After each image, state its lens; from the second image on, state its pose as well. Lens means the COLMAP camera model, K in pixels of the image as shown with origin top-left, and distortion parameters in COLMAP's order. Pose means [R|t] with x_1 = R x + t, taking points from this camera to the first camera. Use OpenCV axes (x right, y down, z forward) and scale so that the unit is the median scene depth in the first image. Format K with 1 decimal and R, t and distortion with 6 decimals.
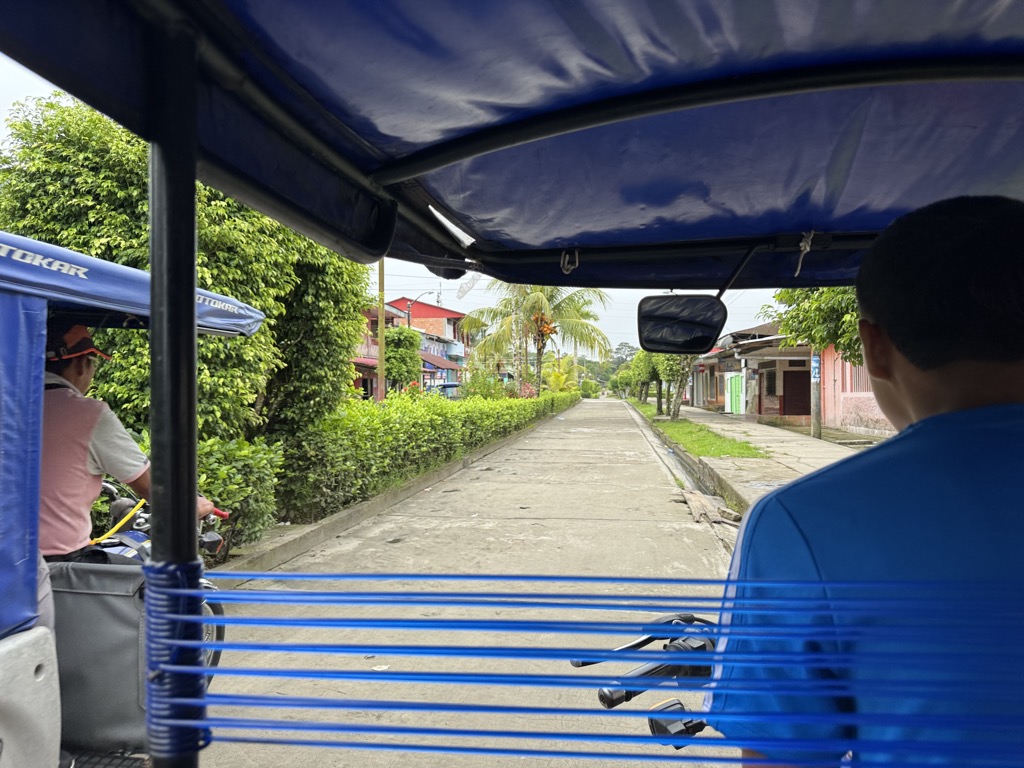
lens RADIAL K [[722.8, 0, 503.3], [0, 722.8, 381.7], [0, 0, 1]] dist [0.041970, -0.034674]
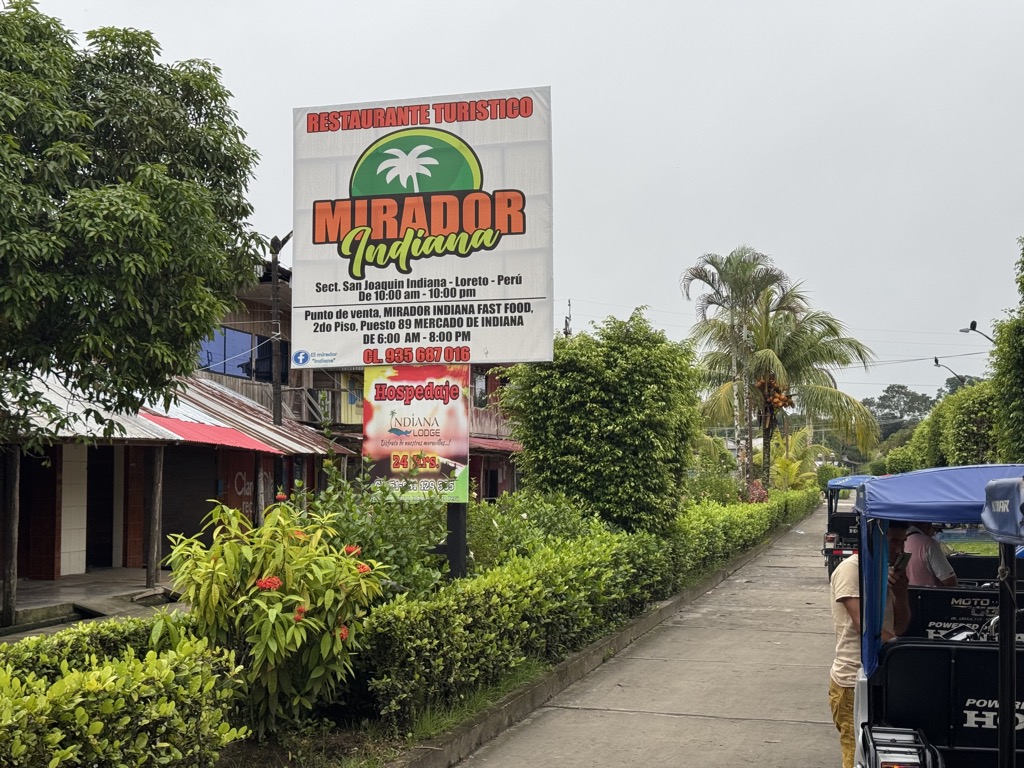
lens RADIAL K [[1444.4, 0, 506.9], [0, 1444.4, 384.4], [0, 0, 1]] dist [0.042355, 0.000000]
pose [[0.995196, -0.007462, -0.097621, -0.063323], [0.002156, 0.998520, -0.054344, -0.014509], [0.097882, 0.053873, 0.993739, -0.389400]]
